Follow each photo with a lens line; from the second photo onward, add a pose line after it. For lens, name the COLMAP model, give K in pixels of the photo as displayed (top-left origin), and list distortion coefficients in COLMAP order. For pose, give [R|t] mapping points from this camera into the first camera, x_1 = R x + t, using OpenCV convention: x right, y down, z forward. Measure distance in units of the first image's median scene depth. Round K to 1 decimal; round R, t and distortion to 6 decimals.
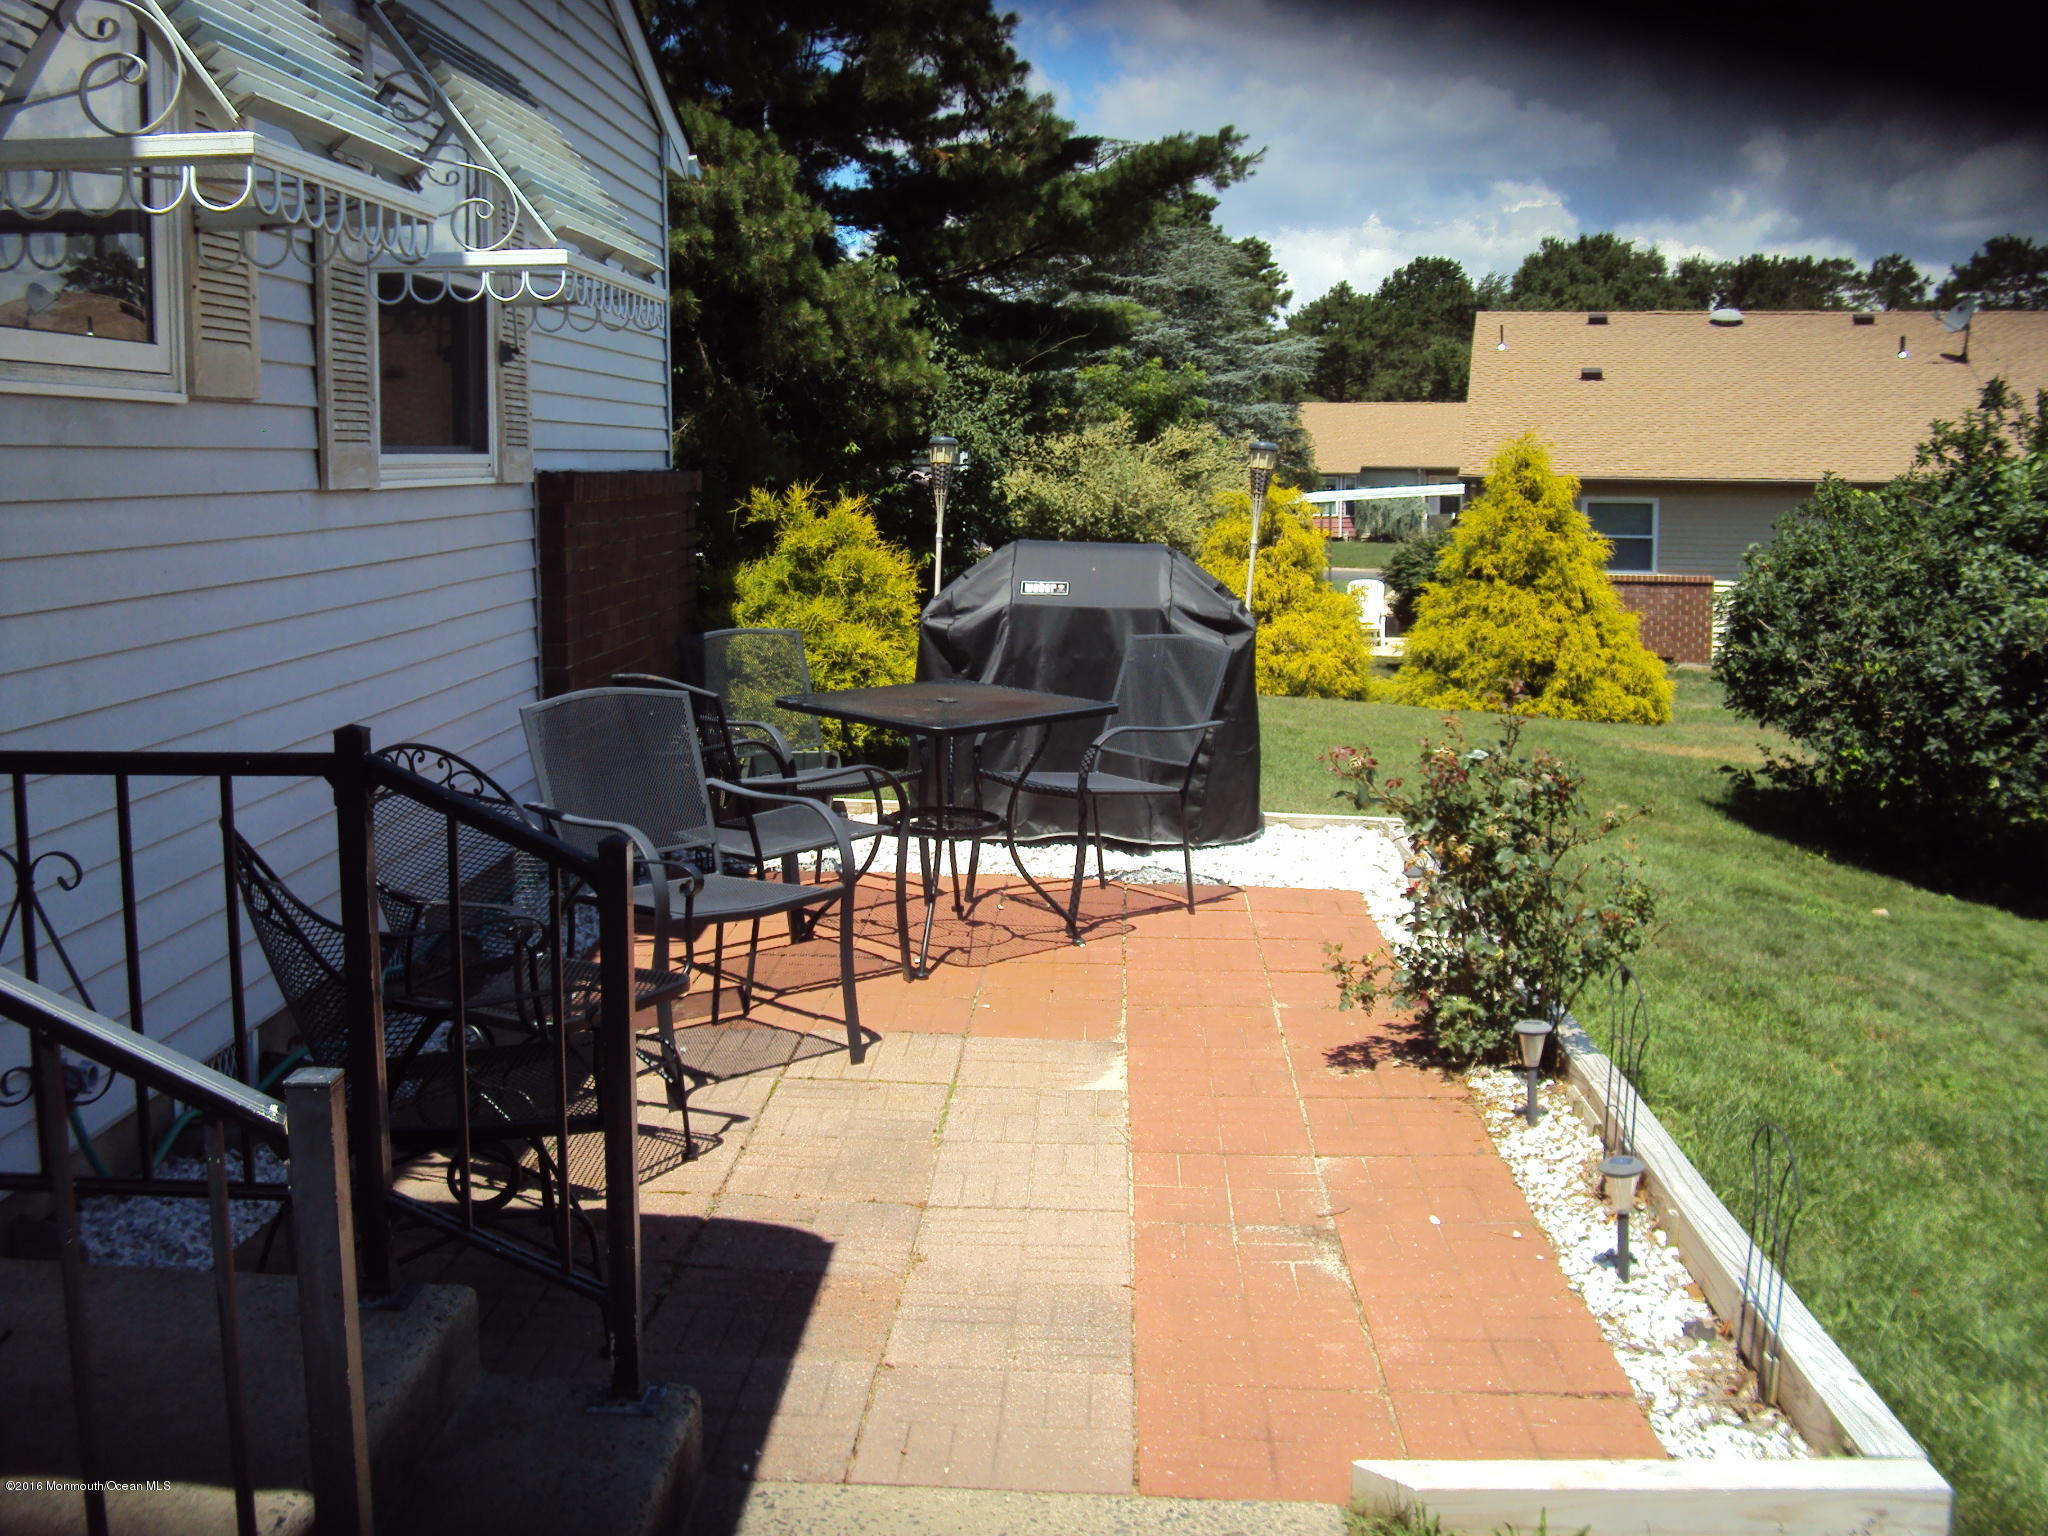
lens RADIAL K [[2220.1, 0, 1038.2], [0, 2220.1, 759.9], [0, 0, 1]] dist [-0.113715, 0.000000]
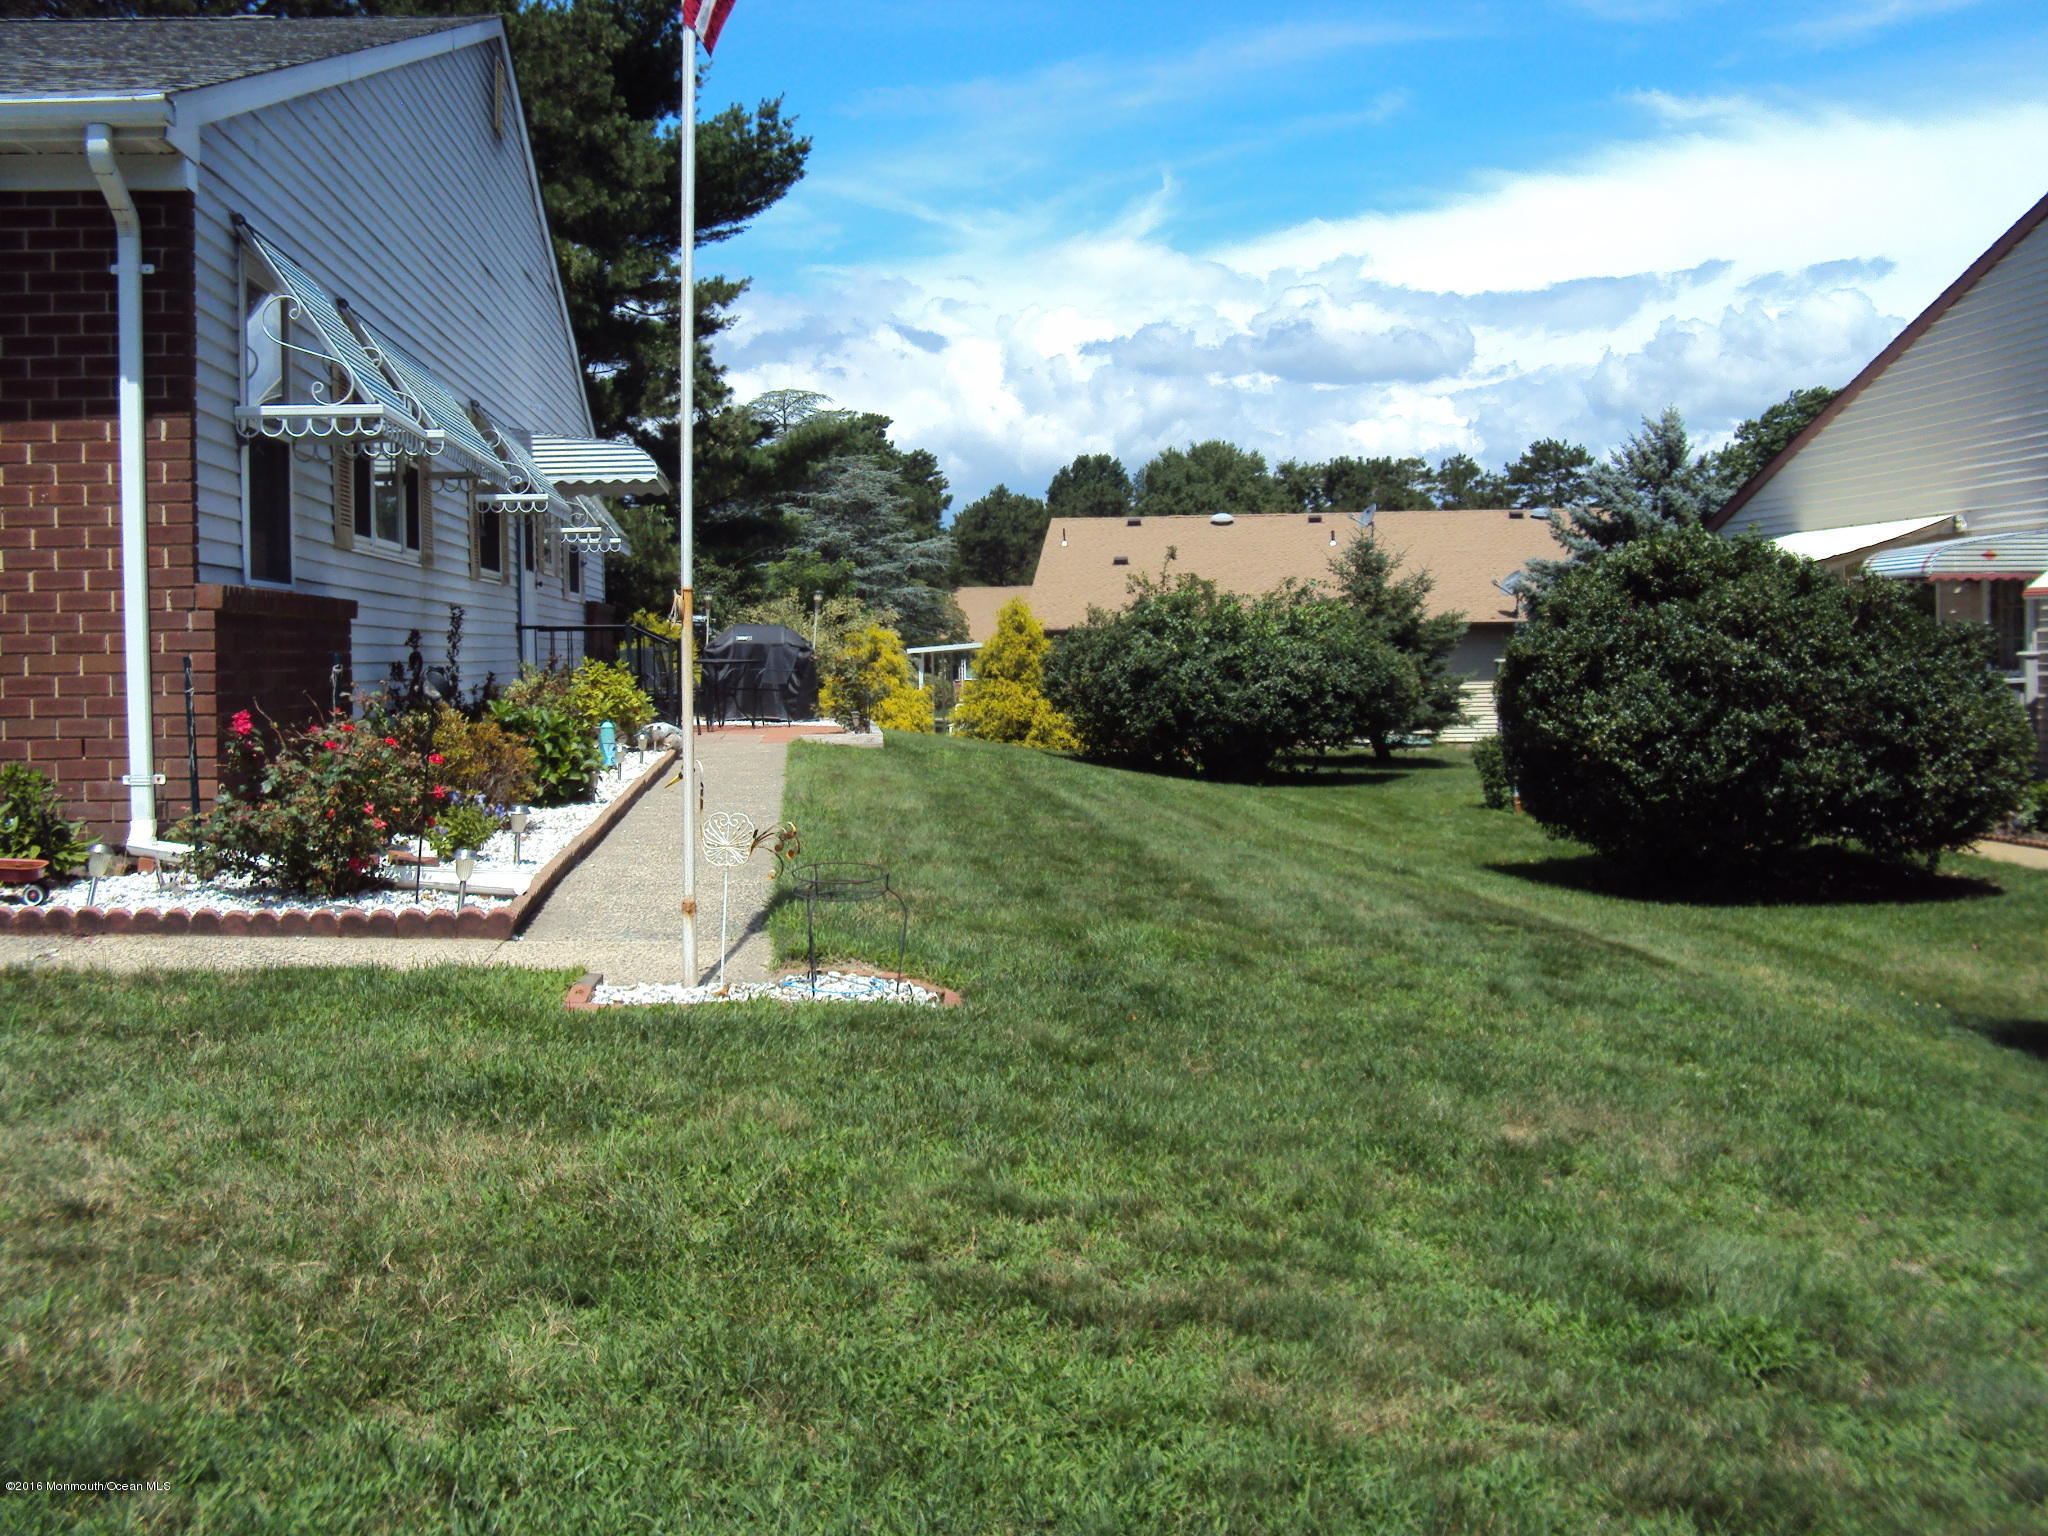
lens RADIAL K [[2220.1, 0, 1010.6], [0, 2220.1, 765.9], [0, 0, 1]] dist [-0.113715, 0.000000]
pose [[0.992720, -0.022538, 0.118322, 0.000457], [0.032166, 0.996267, -0.080107, 0.071736], [-0.116075, 0.083330, 0.989739, -0.414989]]
